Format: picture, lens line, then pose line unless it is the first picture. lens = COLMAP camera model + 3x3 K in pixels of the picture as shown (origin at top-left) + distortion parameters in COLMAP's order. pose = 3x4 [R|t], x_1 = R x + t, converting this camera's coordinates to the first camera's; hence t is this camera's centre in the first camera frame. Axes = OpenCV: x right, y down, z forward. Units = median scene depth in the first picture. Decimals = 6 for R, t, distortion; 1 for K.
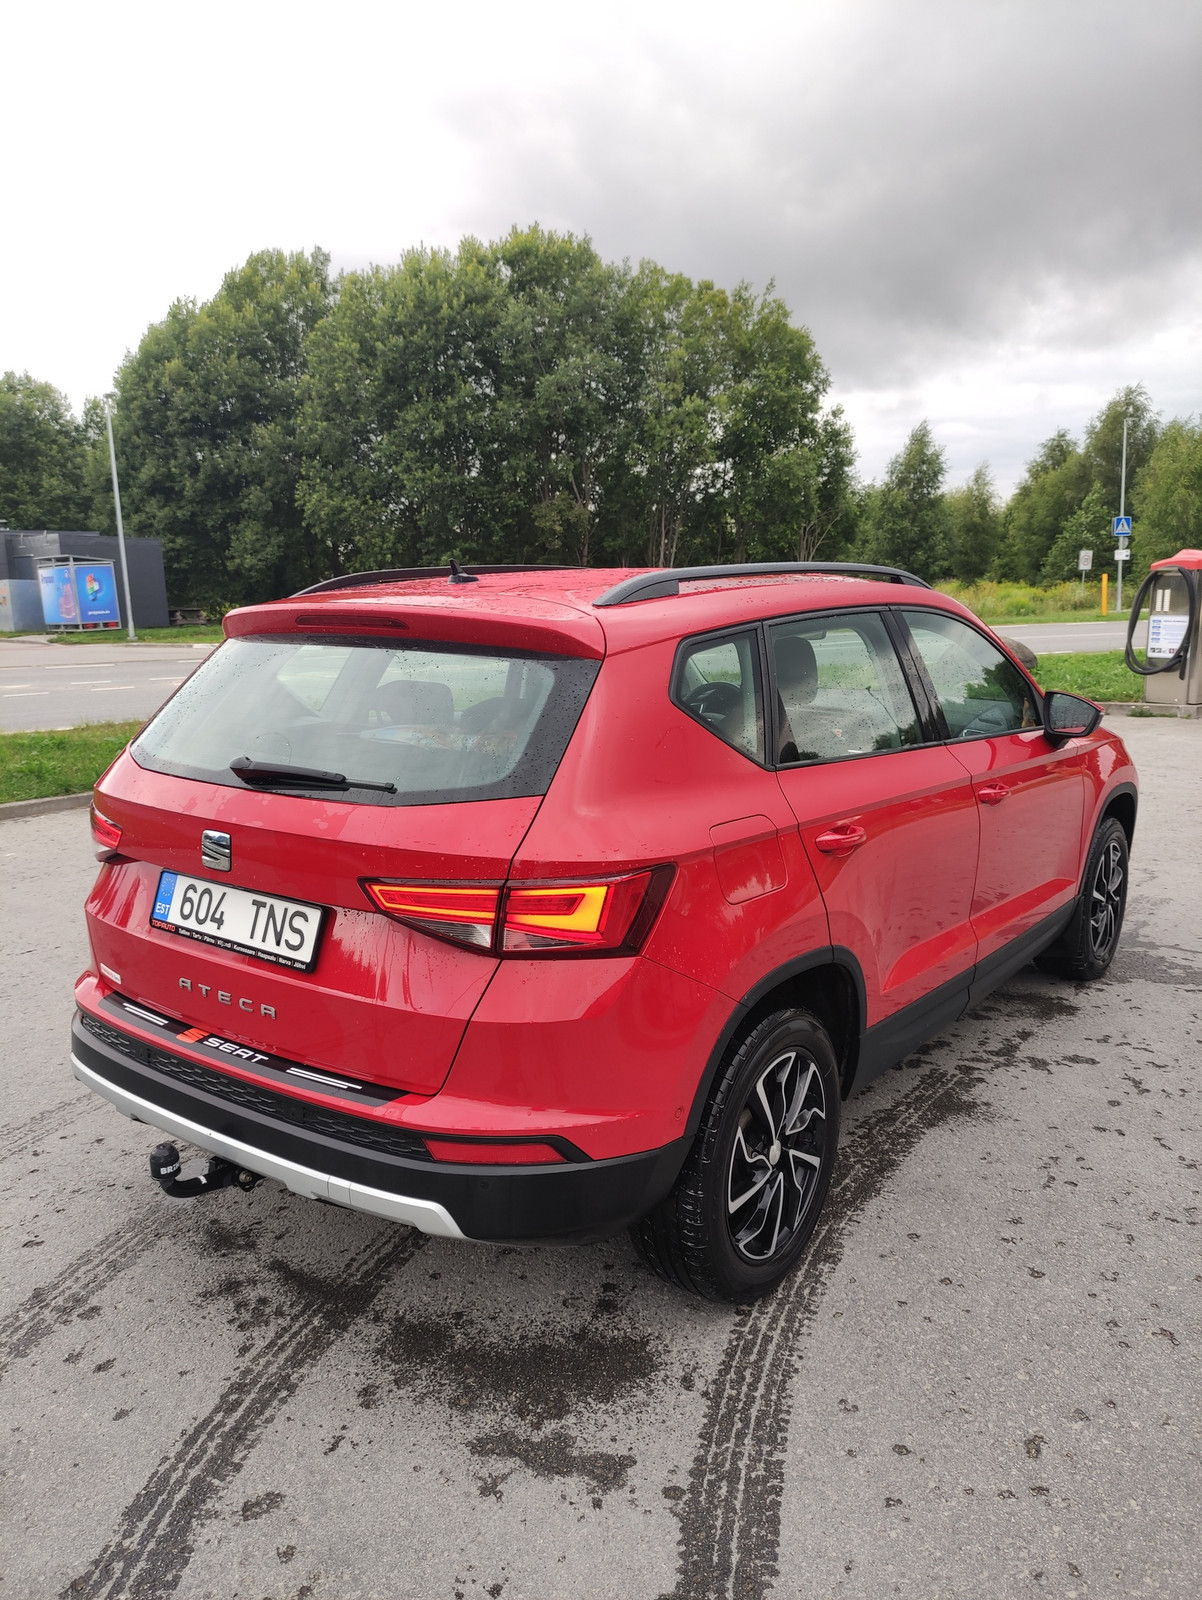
lens RADIAL K [[1185.4, 0, 600.9], [0, 1185.4, 808.7], [0, 0, 1]] dist [0.040502, -0.025192]
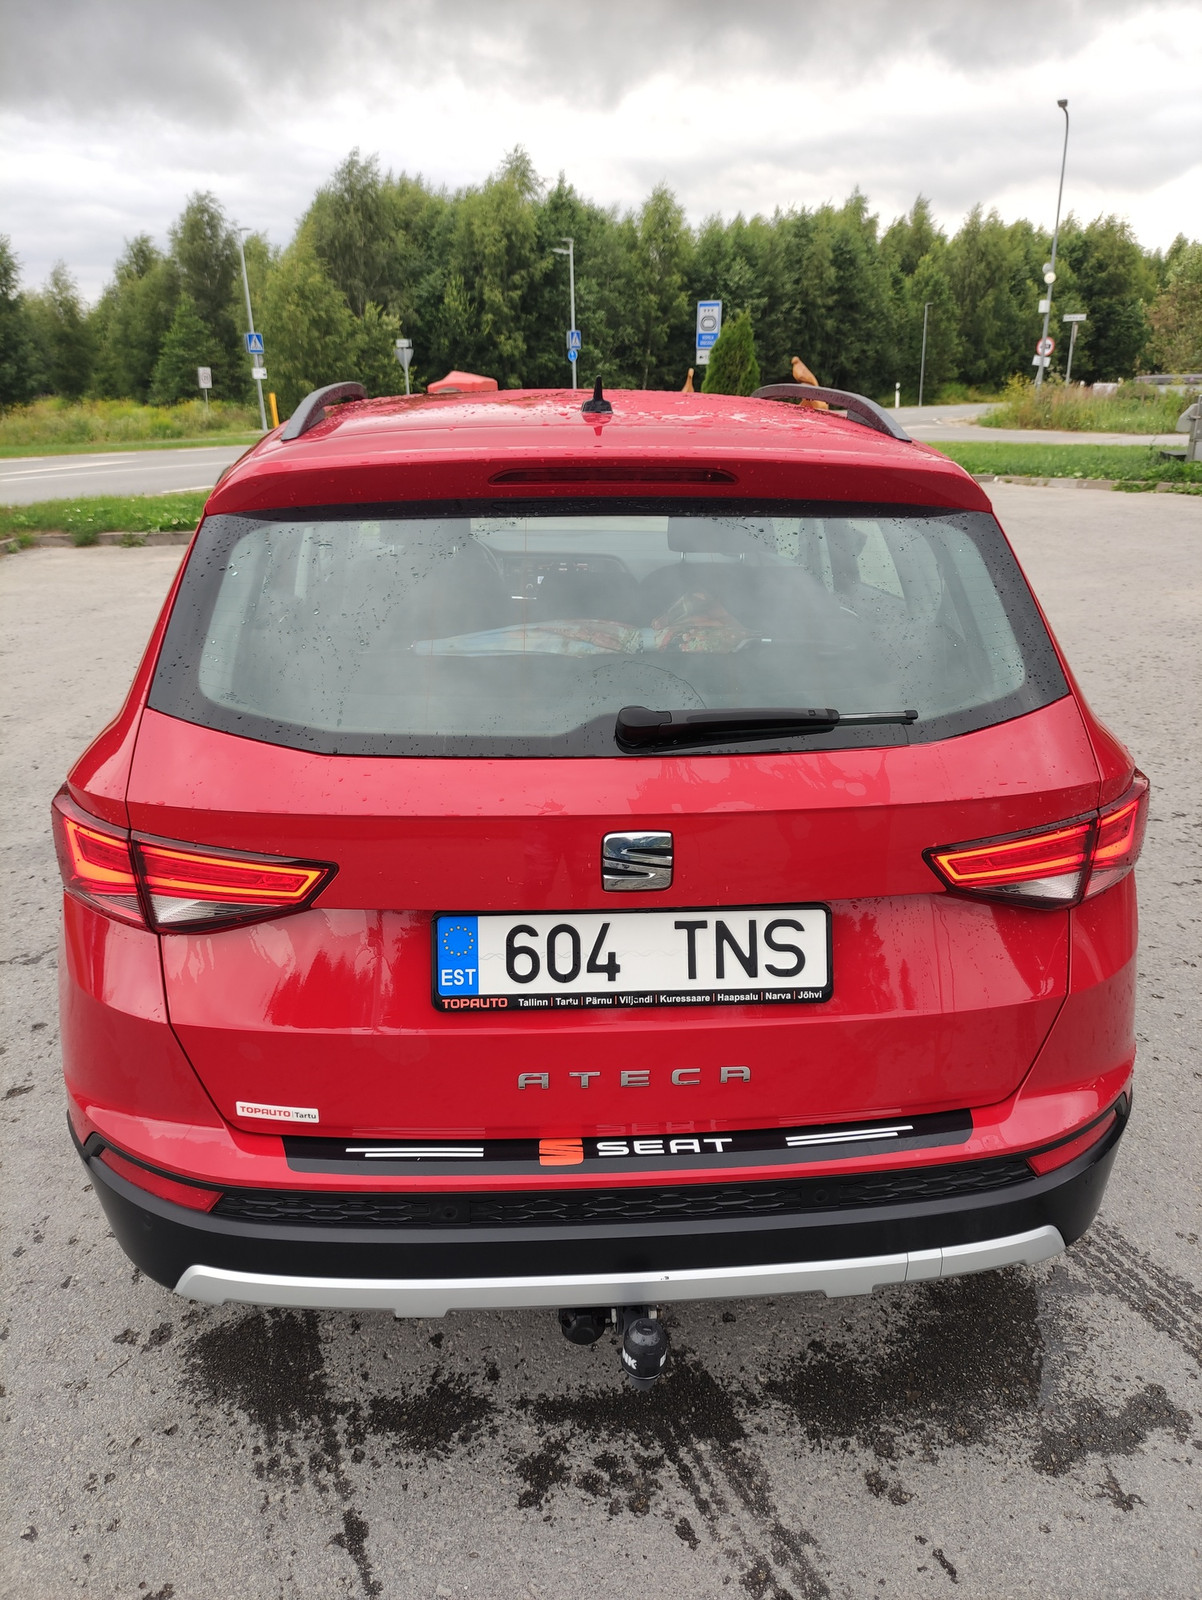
lens RADIAL K [[1185.4, 0, 597.9], [0, 1185.4, 806.2], [0, 0, 1]] dist [0.040502, -0.025192]
pose [[0.759920, -0.208125, 0.615796, -0.683682], [0.120391, 0.976029, 0.181308, -0.103633], [-0.638770, -0.063643, 0.766761, 0.513667]]
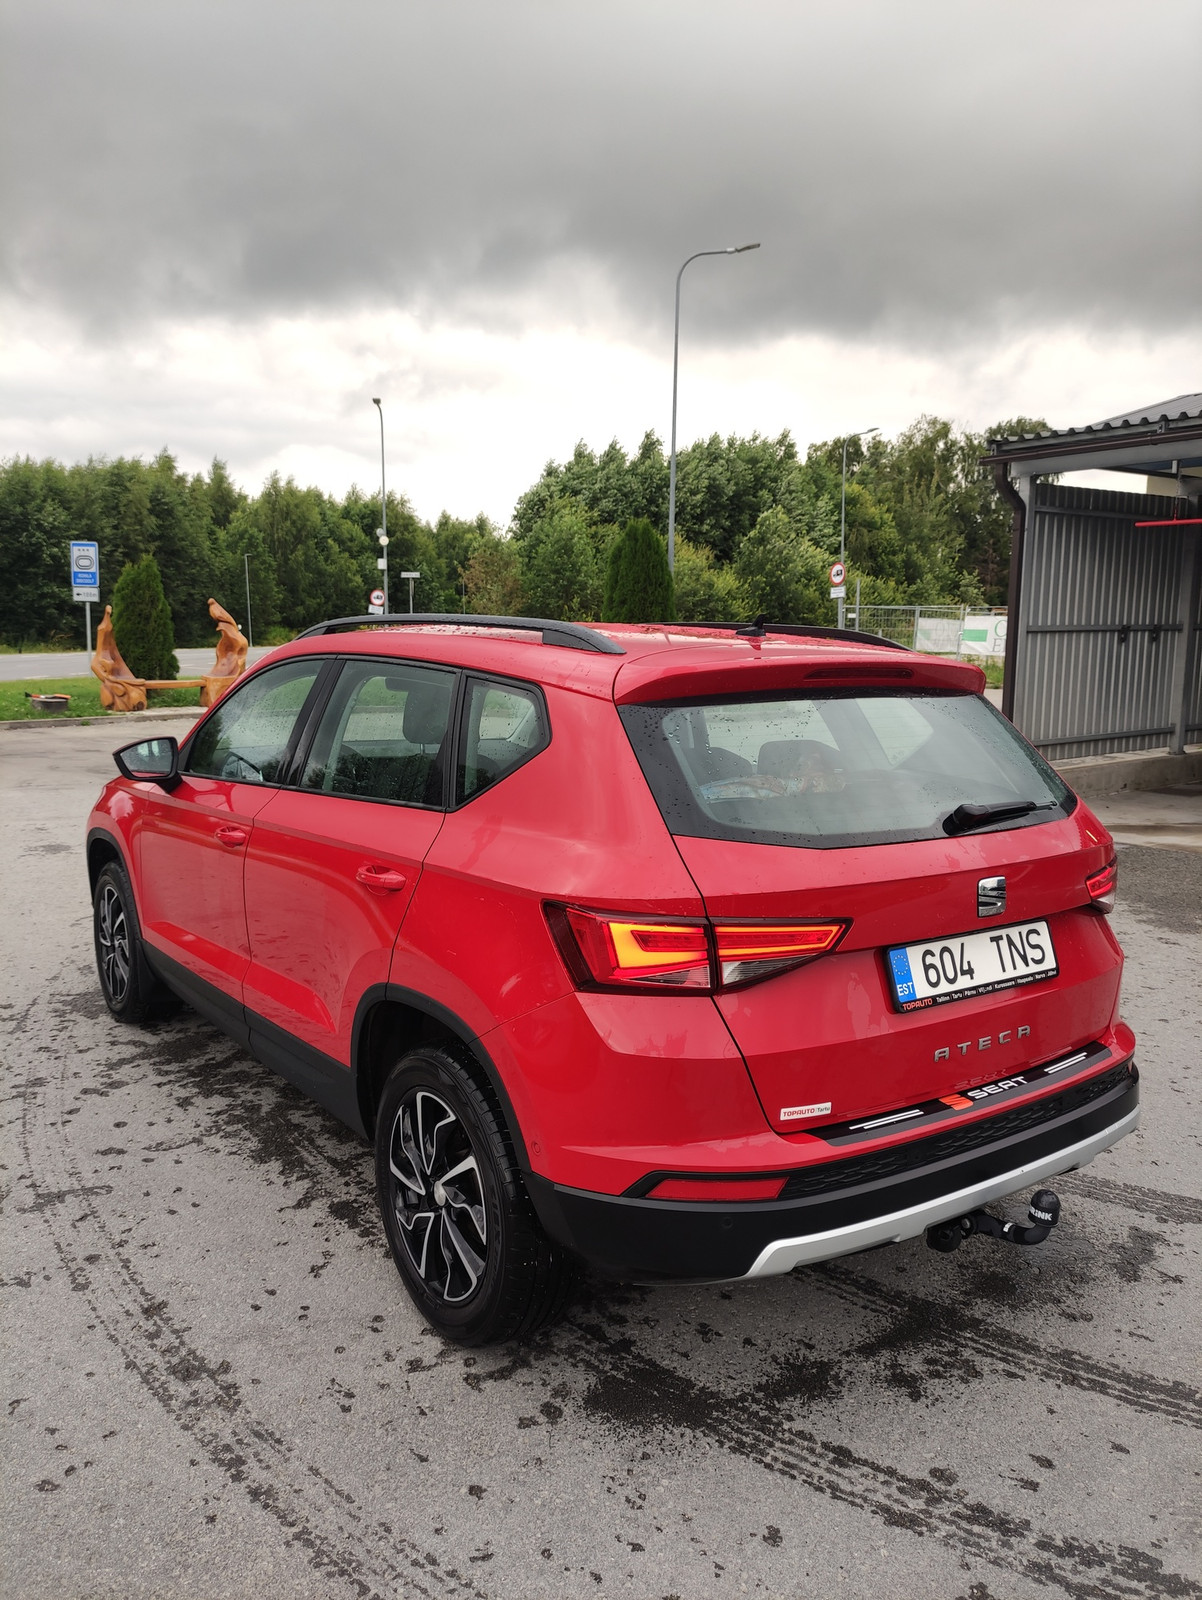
lens RADIAL K [[1185.4, 0, 604.0], [0, 1185.4, 809.2], [0, 0, 1]] dist [0.040502, -0.025192]
pose [[0.306838, -0.125670, 0.943429, -1.313275], [0.167468, 0.982908, 0.076463, -0.163654], [-0.936912, 0.134532, 0.322639, 0.928496]]
